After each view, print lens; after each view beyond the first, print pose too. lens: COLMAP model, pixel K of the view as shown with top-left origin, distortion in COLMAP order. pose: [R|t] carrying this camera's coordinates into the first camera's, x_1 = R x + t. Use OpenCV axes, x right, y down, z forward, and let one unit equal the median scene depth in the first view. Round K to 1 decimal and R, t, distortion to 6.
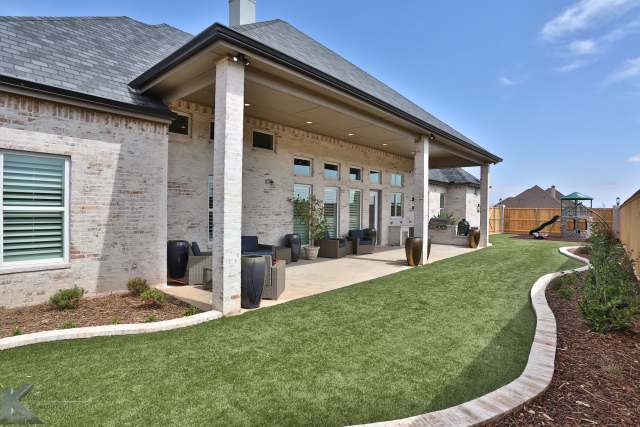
lens RADIAL K [[338.1, 0, 321.4], [0, 338.1, 210.1], [0, 0, 1]] dist [-0.076224, 0.036911]
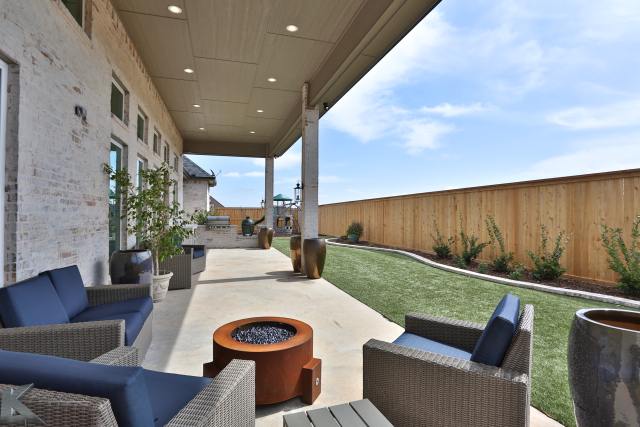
lens RADIAL K [[327.9, 0, 323.0], [0, 327.9, 211.7], [0, 0, 1]] dist [-0.075512, 0.033041]
pose [[0.518830, 0.008948, 0.854831, -0.308500], [-0.012203, 0.999921, -0.003060, 0.021067], [-0.854791, -0.008844, 0.518898, 0.590538]]
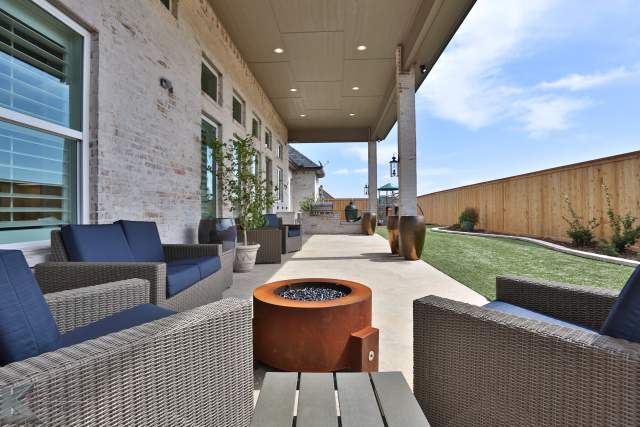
lens RADIAL K [[327.9, 0, 323.0], [0, 327.9, 211.7], [0, 0, 1]] dist [-0.075512, 0.033041]
pose [[0.777018, -0.012424, 0.629355, -0.247217], [0.005101, 0.999897, 0.013441, 0.058546], [-0.629457, -0.007233, 0.777002, 0.590001]]
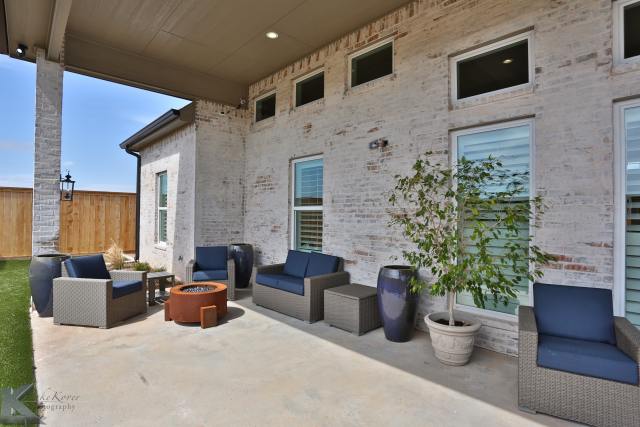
lens RADIAL K [[327.9, 0, 323.0], [0, 327.9, 211.7], [0, 0, 1]] dist [-0.075512, 0.033041]
pose [[-0.075529, -0.005542, -0.997128, 0.292131], [0.005603, 0.999966, -0.005983, 0.009919], [0.997128, -0.006039, -0.075495, 0.949693]]
